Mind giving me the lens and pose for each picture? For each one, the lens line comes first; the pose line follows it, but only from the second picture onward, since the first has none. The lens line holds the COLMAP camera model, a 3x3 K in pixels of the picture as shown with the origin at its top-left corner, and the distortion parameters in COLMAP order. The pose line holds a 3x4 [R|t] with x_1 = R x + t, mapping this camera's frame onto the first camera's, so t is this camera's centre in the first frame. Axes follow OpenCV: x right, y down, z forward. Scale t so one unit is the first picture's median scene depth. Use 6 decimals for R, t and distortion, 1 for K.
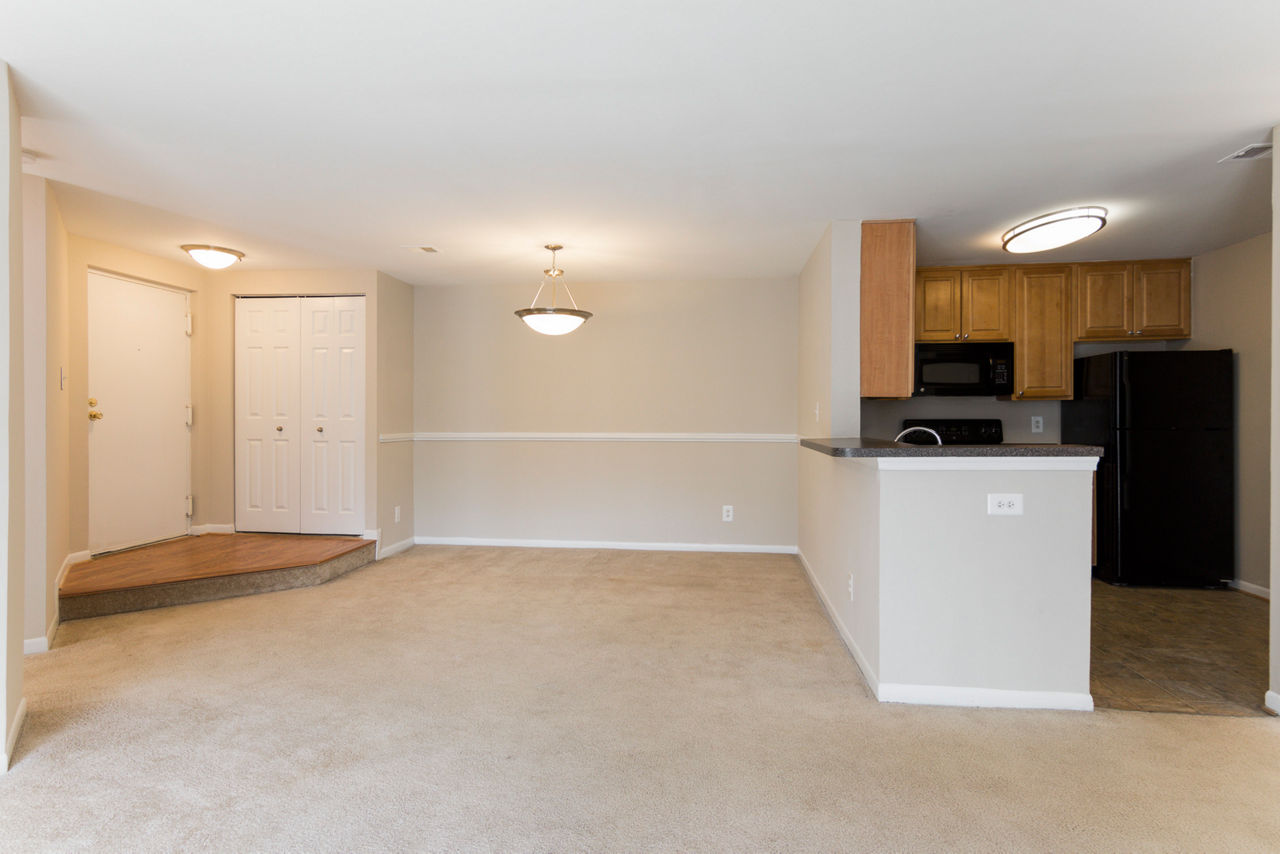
lens RADIAL K [[695.4, 0, 643.0], [0, 695.4, 419.6], [0, 0, 1]] dist [0.013933, 0.004583]
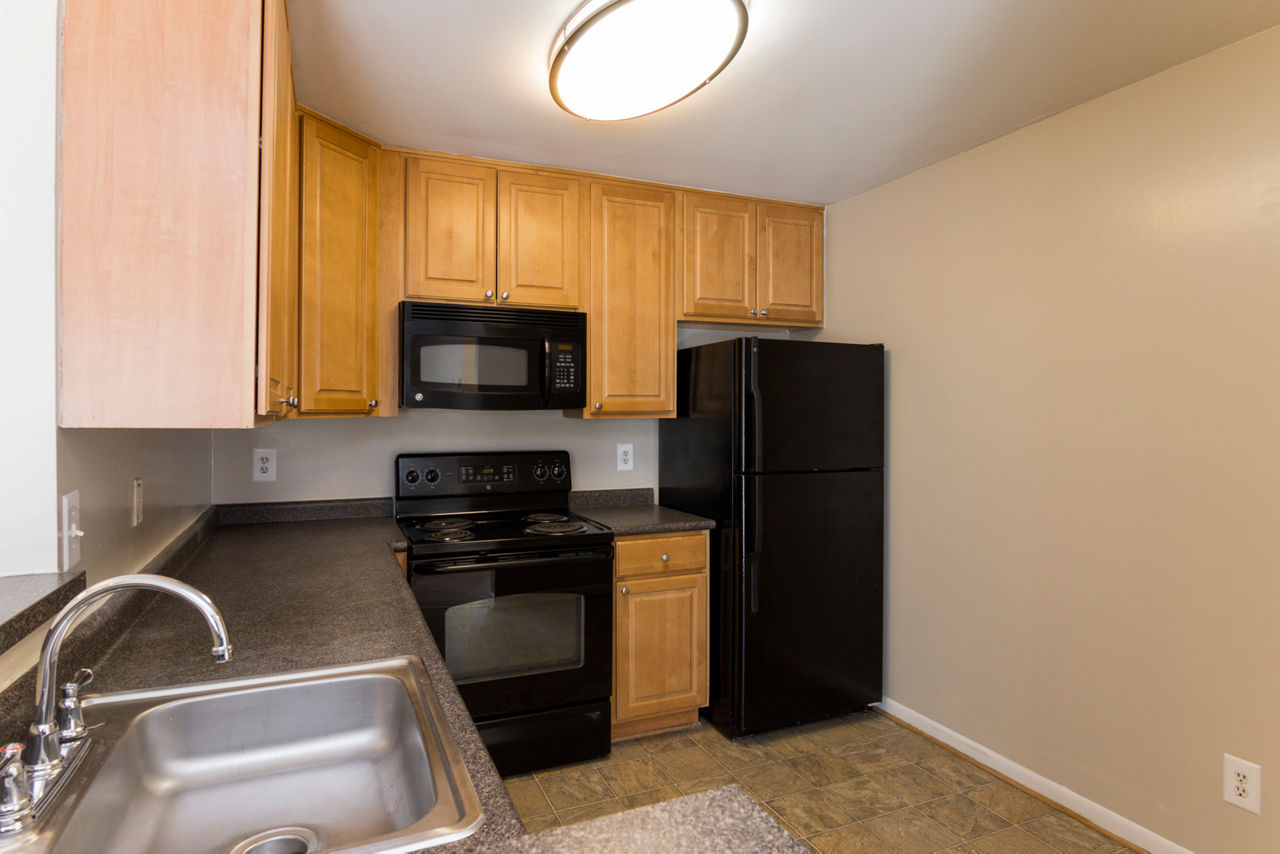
lens RADIAL K [[695.4, 0, 645.5], [0, 695.4, 413.7], [0, 0, 1]] dist [0.013933, 0.004583]
pose [[0.867678, 0.004904, 0.497103, 0.300926], [-0.004678, 0.999988, -0.001700, -0.031231], [-0.497105, -0.000850, 0.867690, 0.504474]]
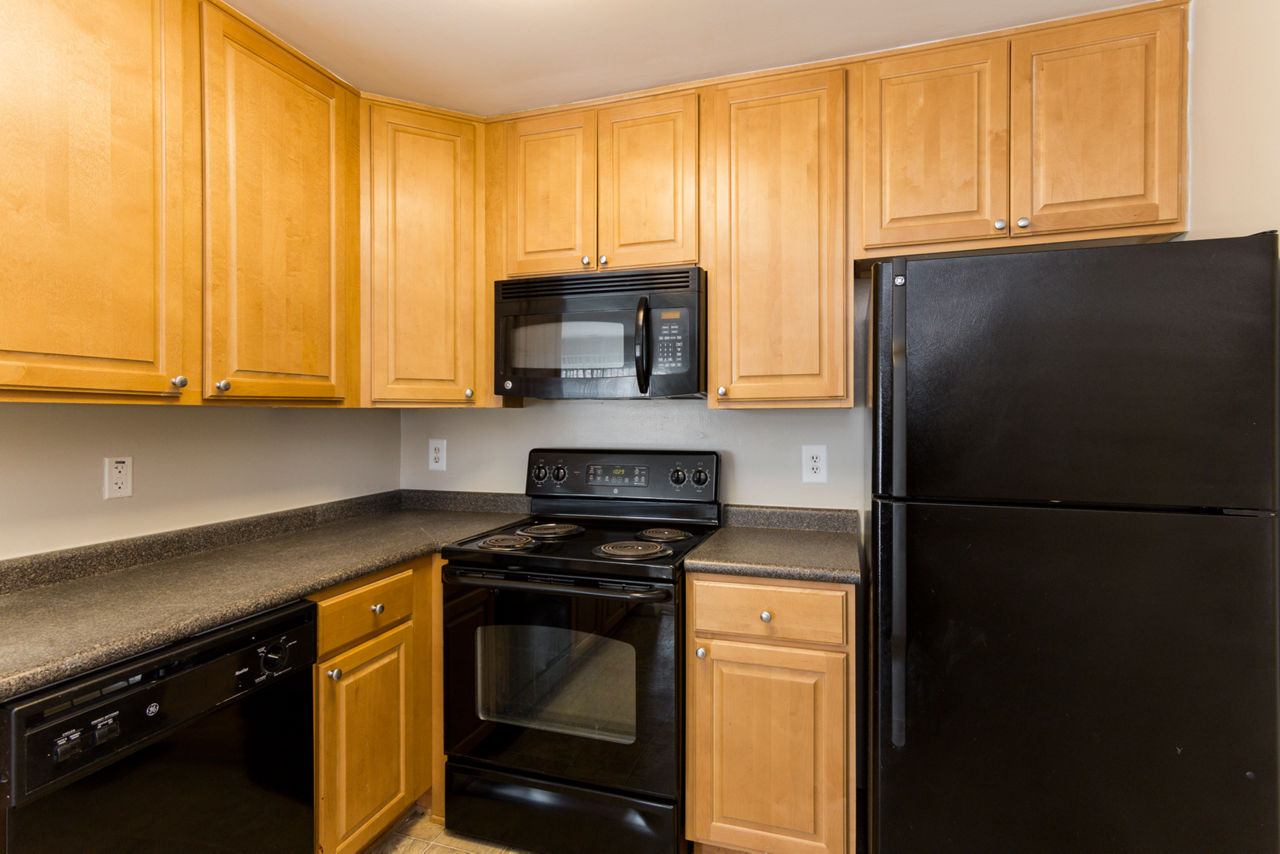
lens RADIAL K [[654.7, 0, 646.6], [0, 654.7, 416.9], [0, 0, 1]] dist [0.023957, 0.002046]
pose [[0.980036, 0.003239, -0.198796, 0.579553], [-0.004644, 0.999967, -0.006606, -0.020241], [0.198768, 0.007397, 0.980019, 0.619299]]
